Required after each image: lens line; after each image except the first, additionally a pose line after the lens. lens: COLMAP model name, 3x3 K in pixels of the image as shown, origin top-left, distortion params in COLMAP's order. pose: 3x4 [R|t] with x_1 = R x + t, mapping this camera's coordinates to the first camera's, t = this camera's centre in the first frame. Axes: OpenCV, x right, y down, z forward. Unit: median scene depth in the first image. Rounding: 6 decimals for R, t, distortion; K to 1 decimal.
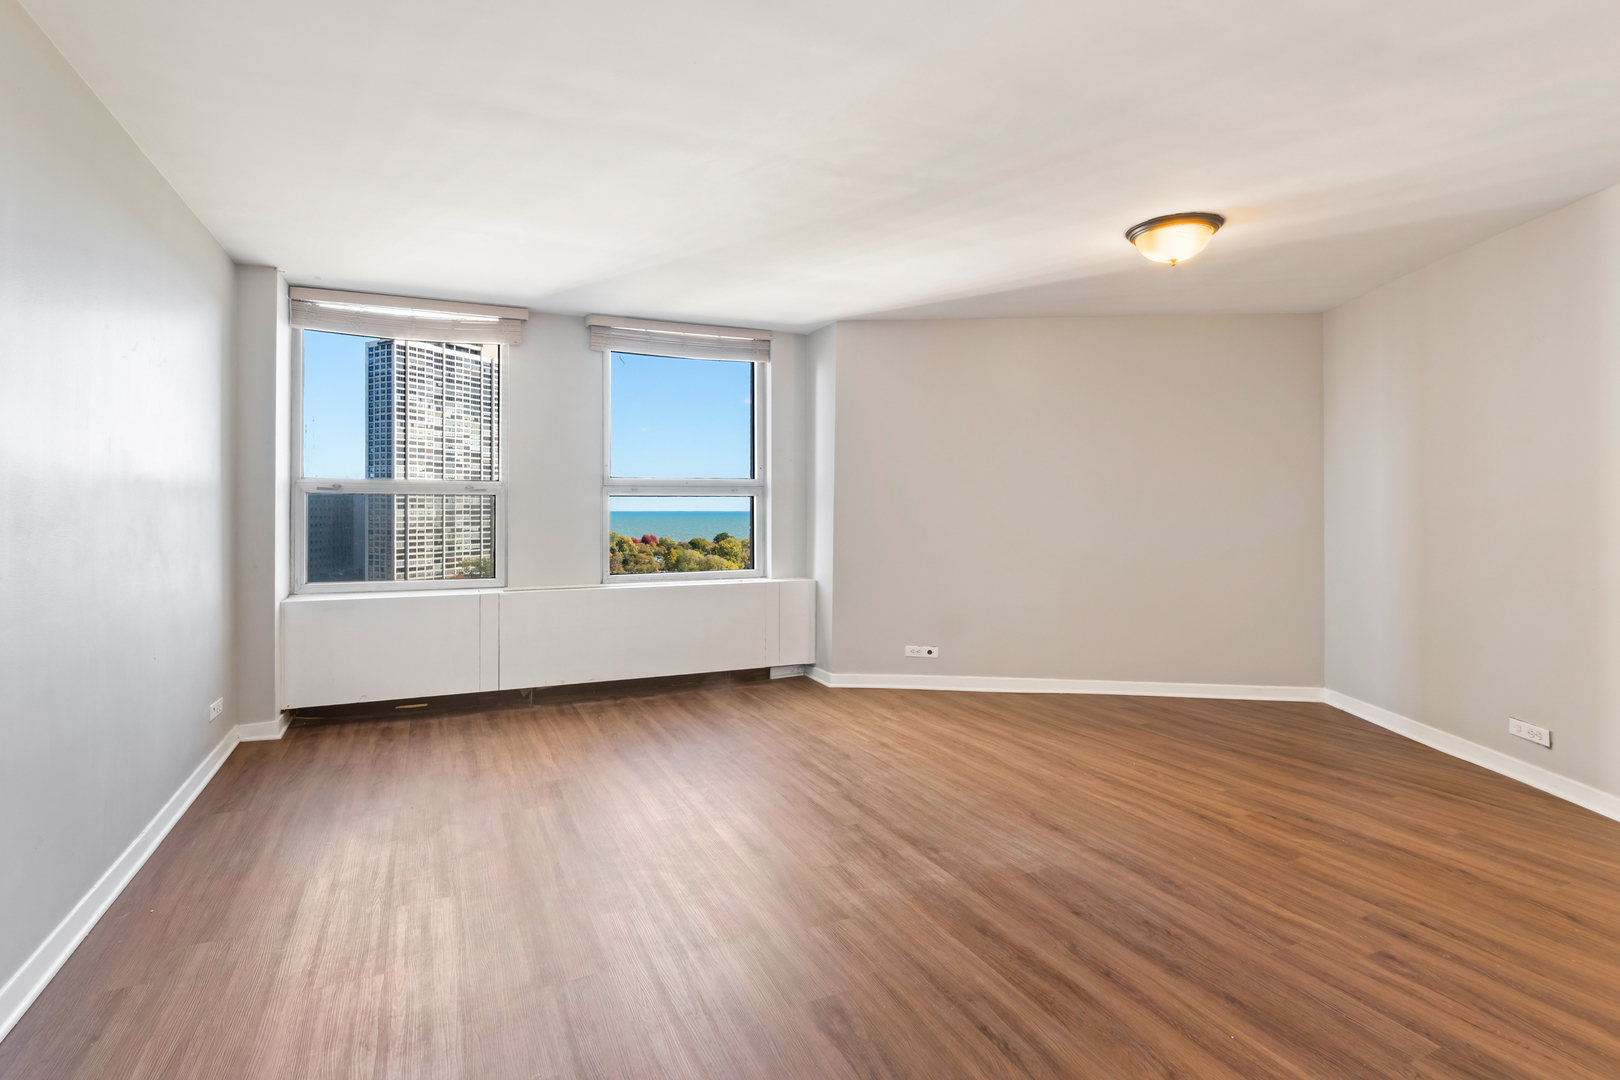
lens RADIAL K [[784.3, 0, 764.1], [0, 784.3, 498.9], [0, 0, 1]] dist [0.000490, -0.000913]
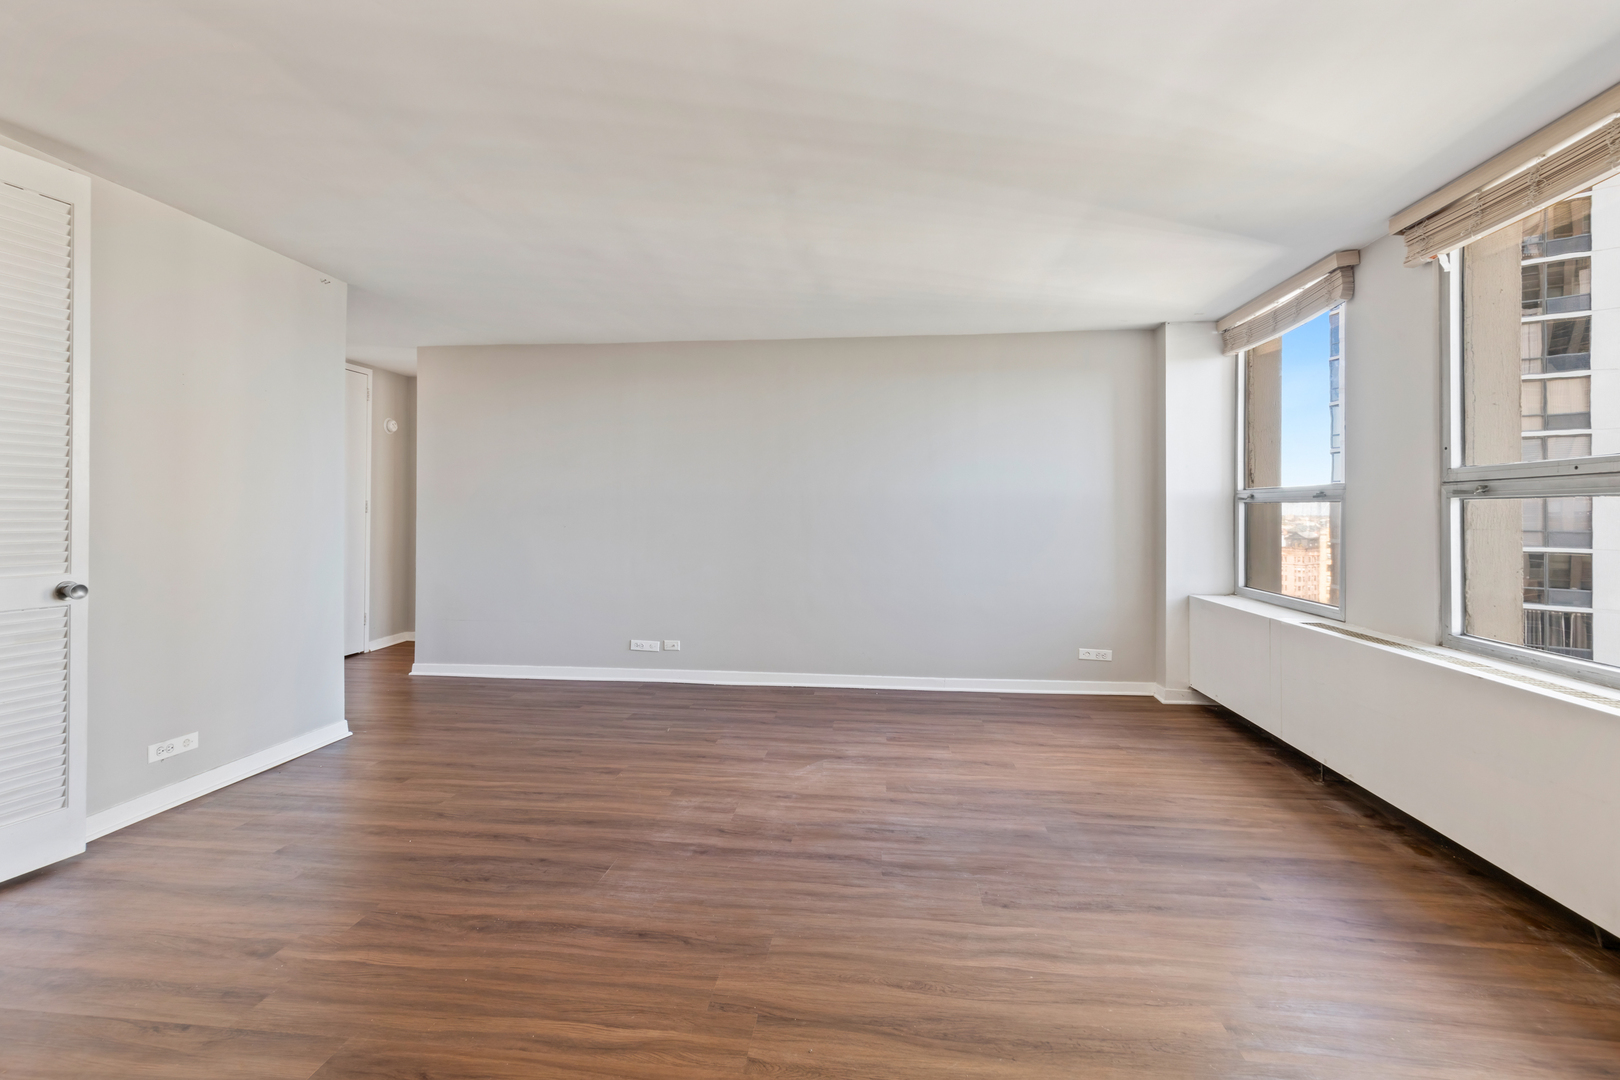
lens RADIAL K [[725.4, 0, 799.9], [0, 725.4, 509.2], [0, 0, 1]] dist [0.001516, 0.000129]
pose [[-0.503684, -0.007778, -0.863853, 0.524224], [0.001817, 0.999948, -0.010063, 0.007826], [0.863886, -0.006638, -0.503643, 0.861495]]
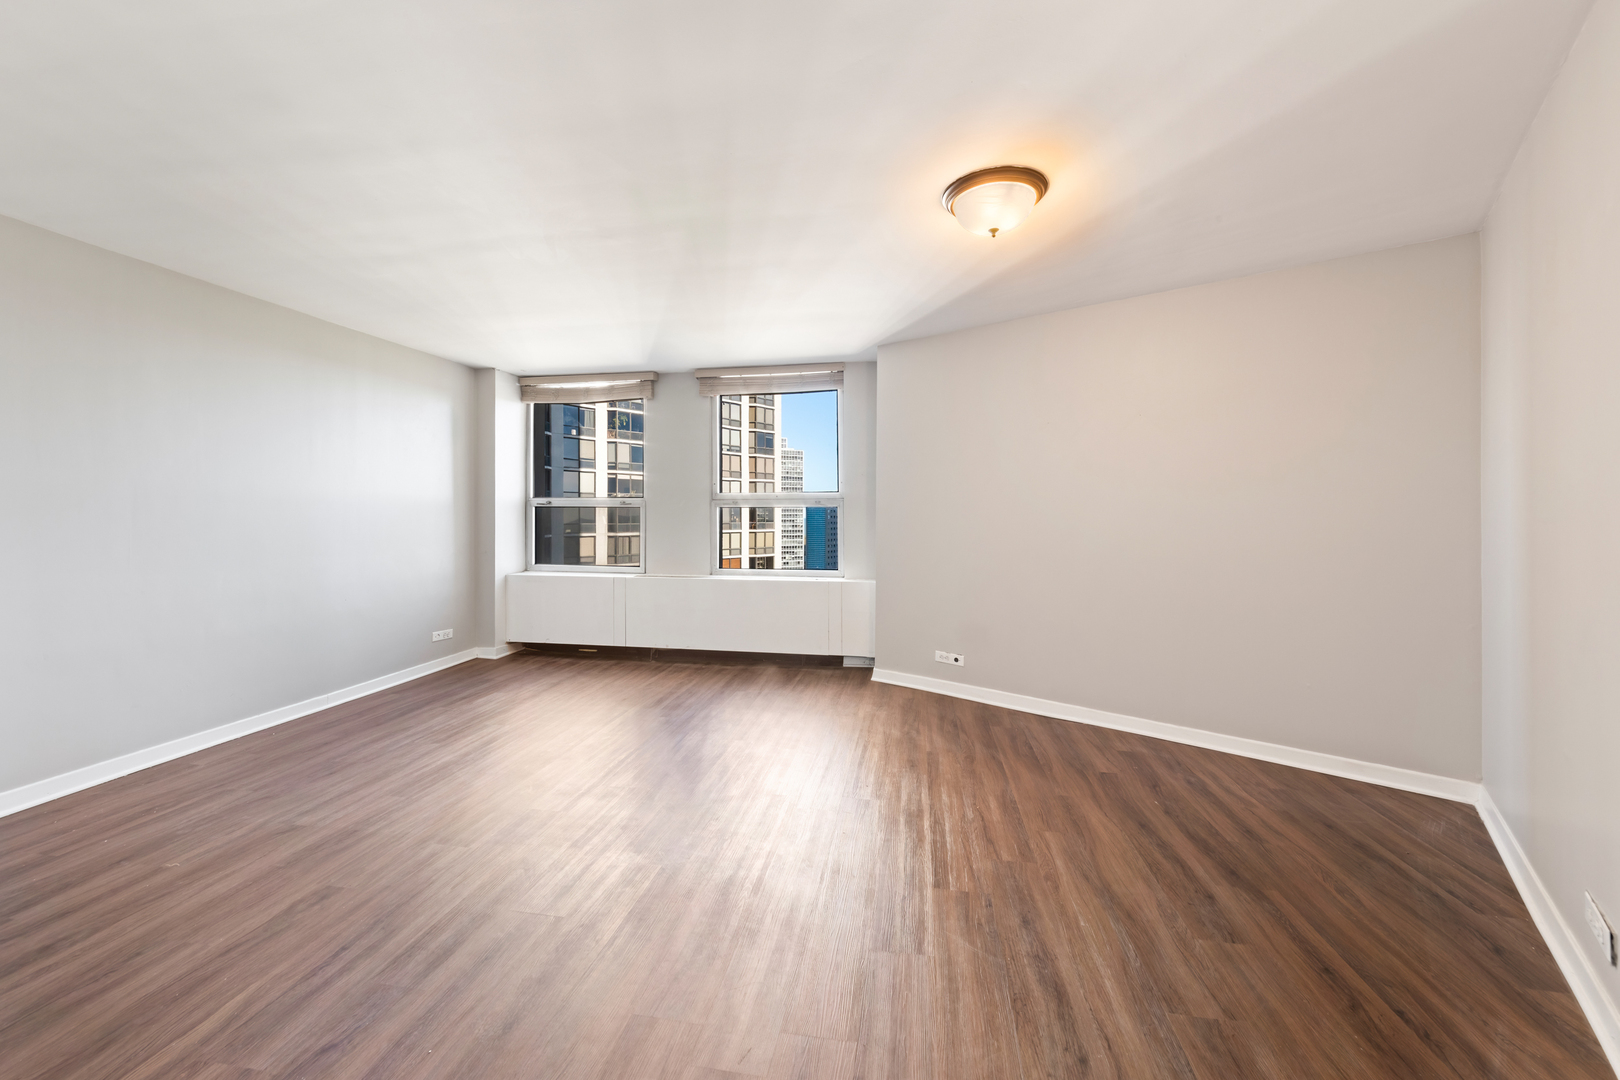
lens RADIAL K [[633.7, 0, 798.9], [0, 633.7, 515.4], [0, 0, 1]] dist [-0.000538, -0.000150]
pose [[0.828181, -0.000138, -0.560461, 0.506814], [0.006386, 0.999937, 0.009190, 0.000068], [0.560425, -0.011190, 0.828130, 0.211950]]
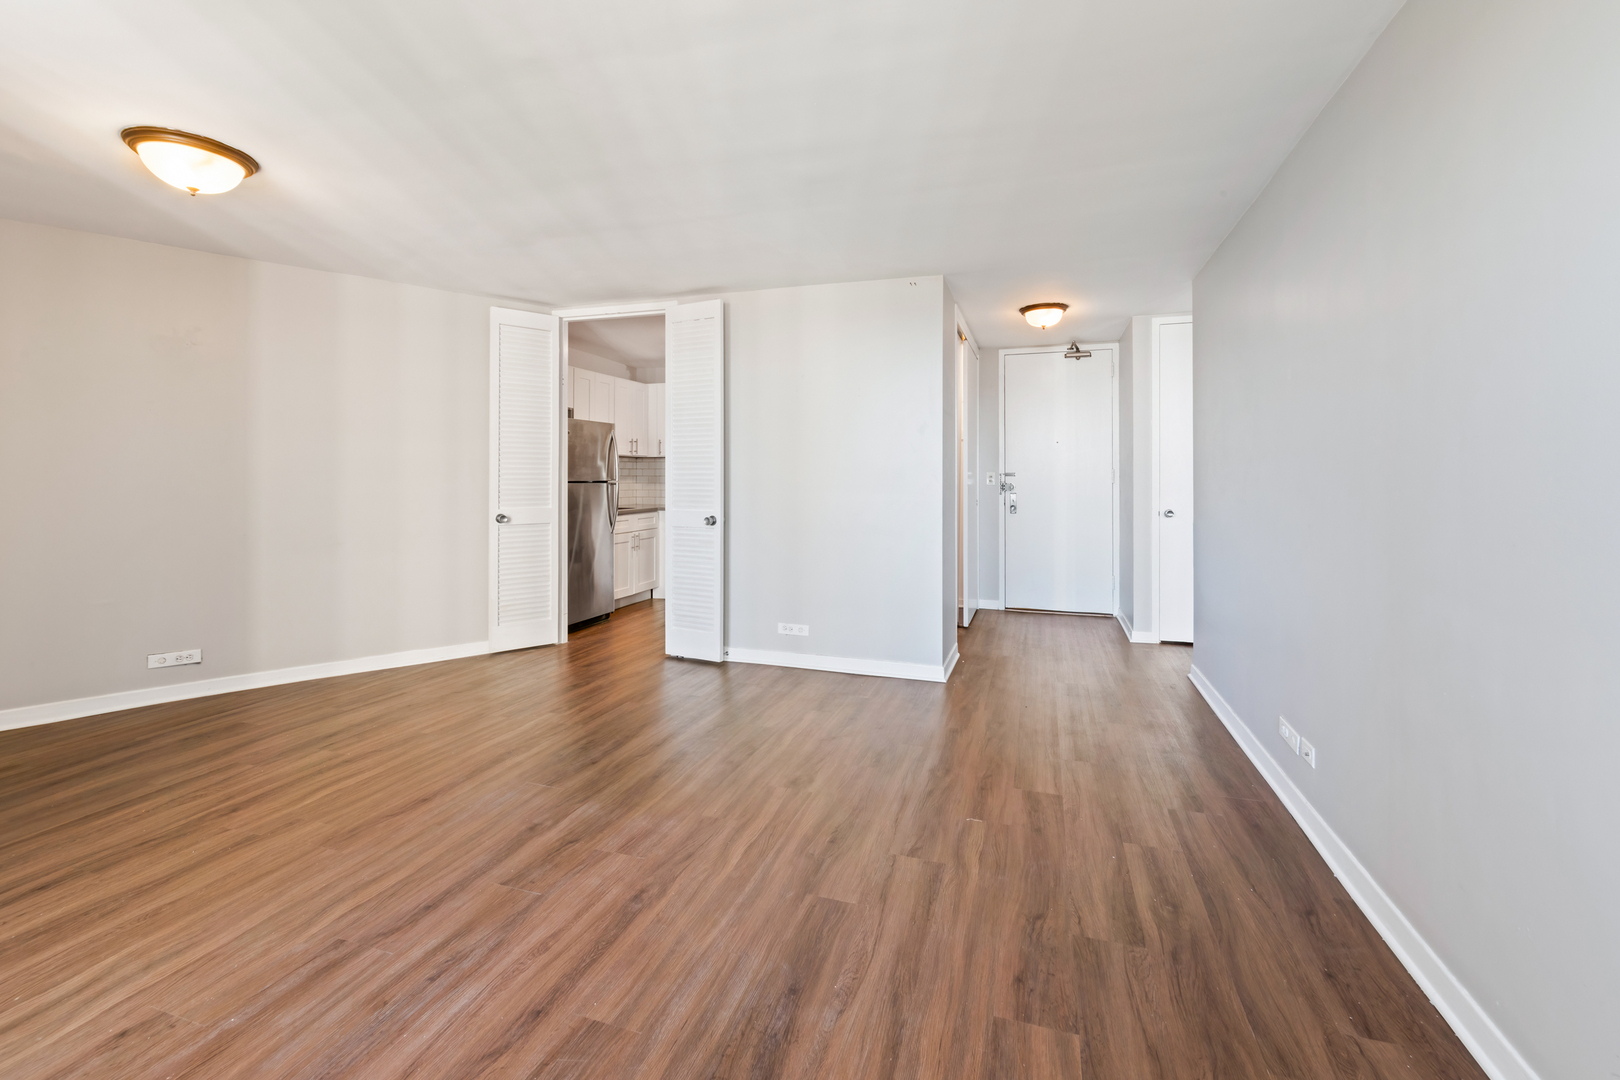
lens RADIAL K [[694.0, 0, 808.8], [0, 694.0, 470.4], [0, 0, 1]] dist [0.000322, 0.000675]
pose [[-0.748975, 0.005542, 0.662575, -0.336947], [-0.009268, 0.999780, -0.018840, 0.007396], [-0.662534, -0.020252, -0.748758, 0.778779]]
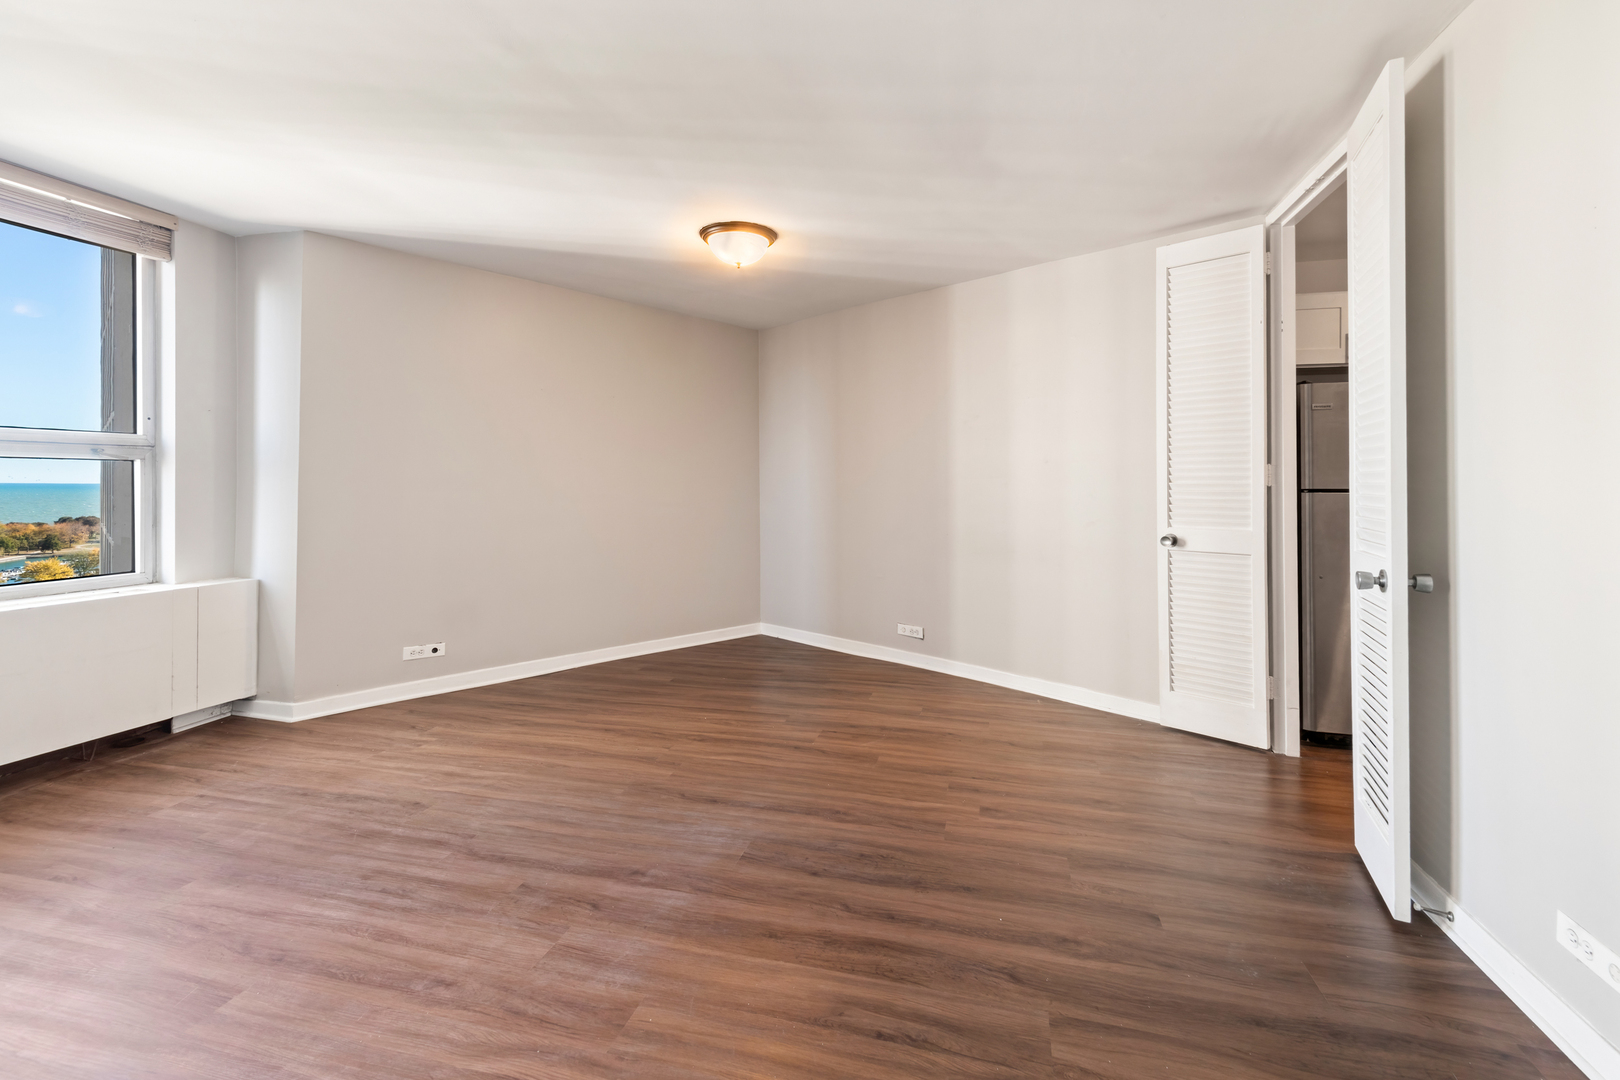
lens RADIAL K [[729.3, 0, 819.6], [0, 729.3, 479.6], [0, 0, 1]] dist [0.014782, -0.000550]
pose [[0.608948, 0.006783, 0.793181, -0.167871], [-0.013832, 0.999902, 0.002069, 0.003232], [-0.793090, -0.012231, 0.608982, 0.189911]]
